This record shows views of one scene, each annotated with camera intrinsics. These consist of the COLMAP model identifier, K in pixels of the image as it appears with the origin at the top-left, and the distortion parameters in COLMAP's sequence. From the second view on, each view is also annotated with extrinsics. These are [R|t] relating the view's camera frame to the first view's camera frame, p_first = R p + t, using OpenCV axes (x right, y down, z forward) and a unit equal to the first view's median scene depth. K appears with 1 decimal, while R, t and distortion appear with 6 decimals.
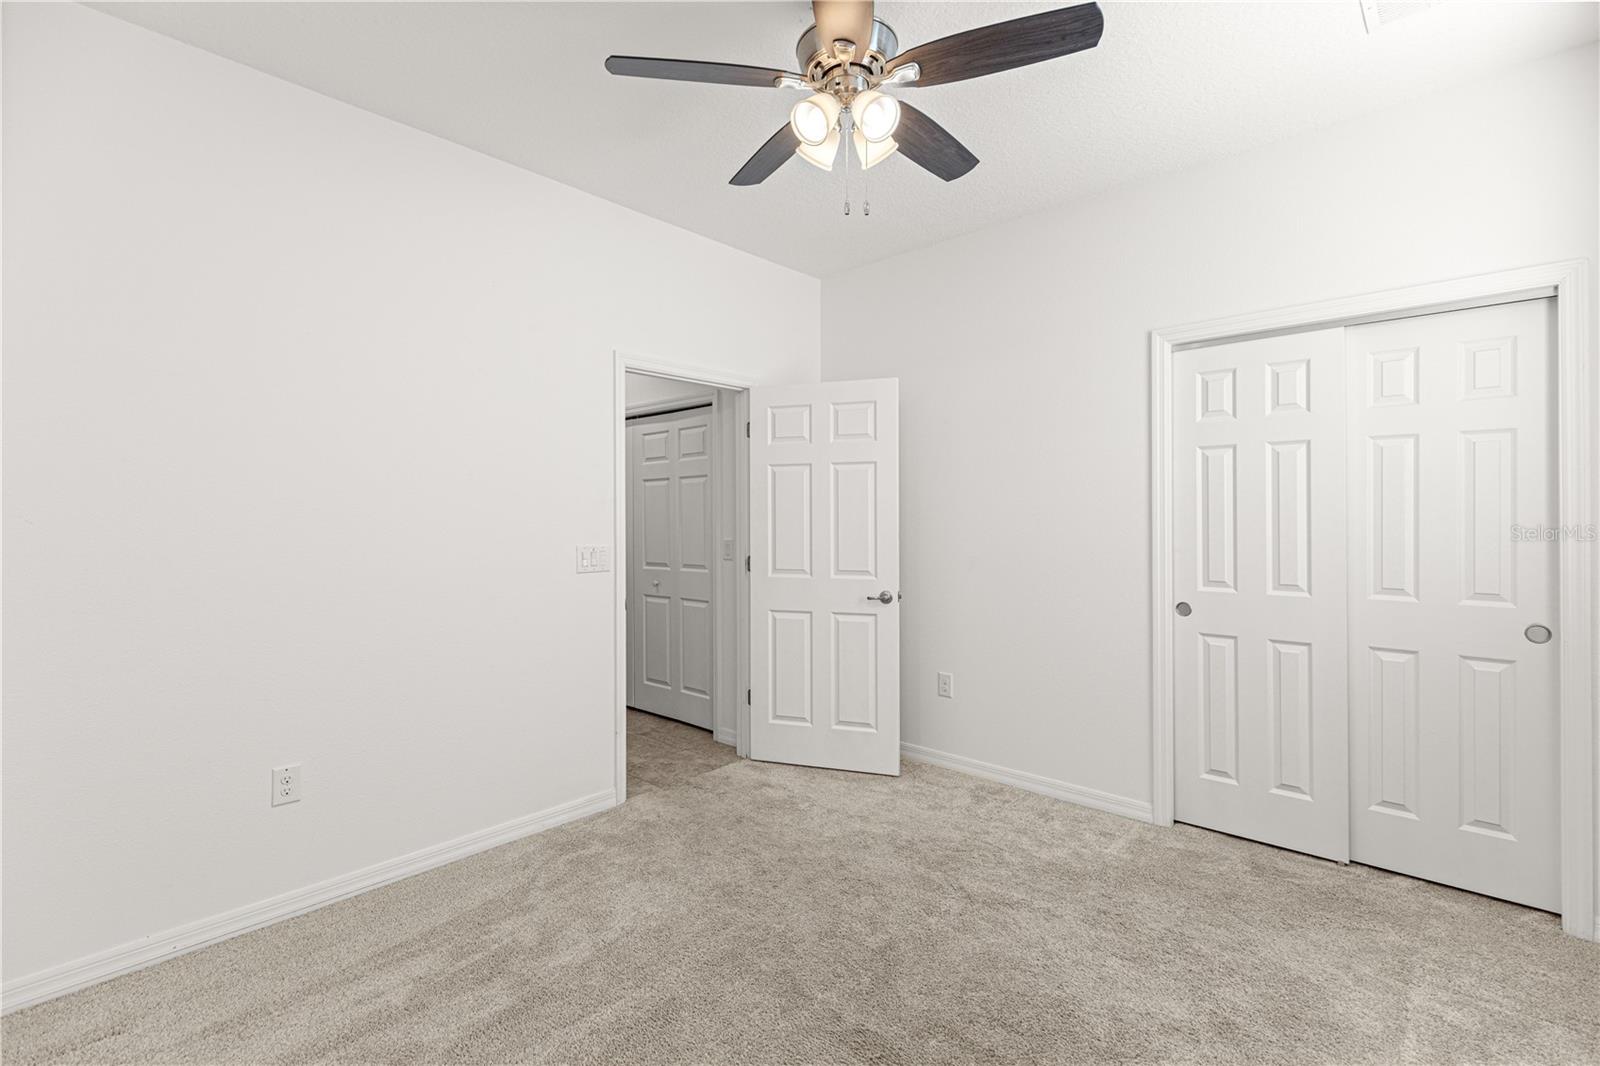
lens RADIAL K [[723.8, 0, 787.4], [0, 723.8, 527.5], [0, 0, 1]] dist [0.010341, -0.000691]
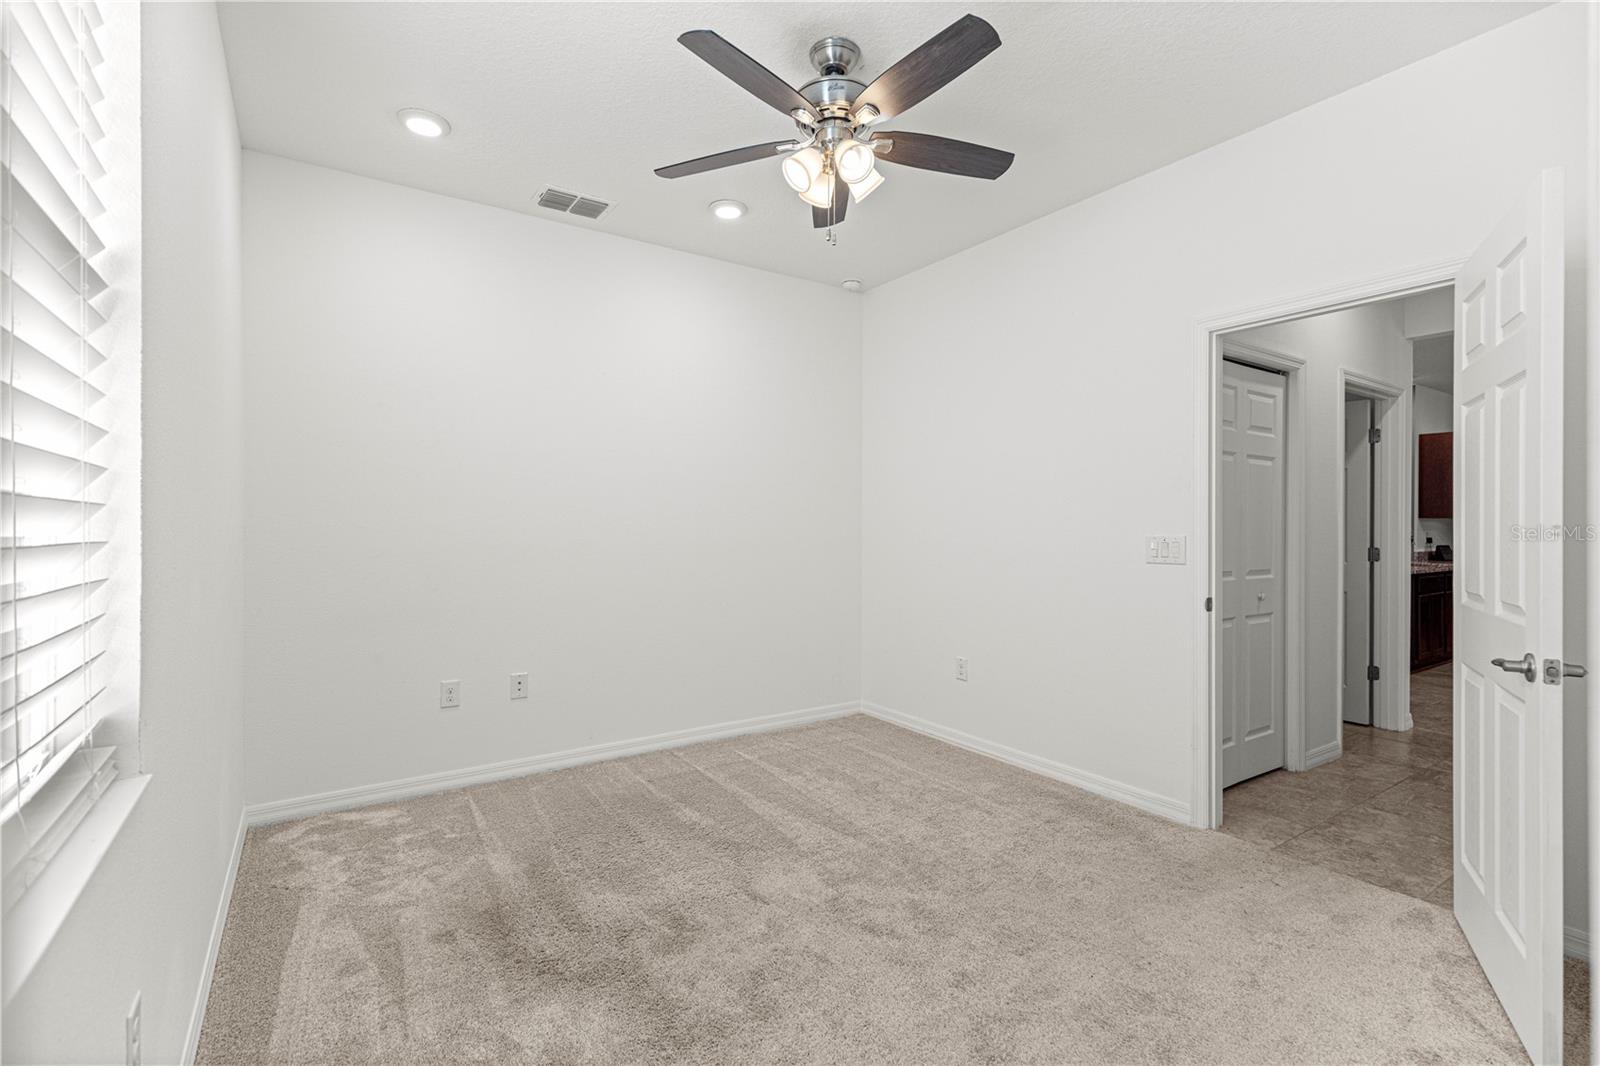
lens RADIAL K [[723.8, 0, 789.3], [0, 723.8, 529.3], [0, 0, 1]] dist [0.010341, -0.000691]
pose [[-0.234366, 0.003152, -0.972143, 0.775336], [-0.006051, 0.999971, 0.004701, 0.015063], [0.972130, 0.006984, -0.234340, 0.743947]]
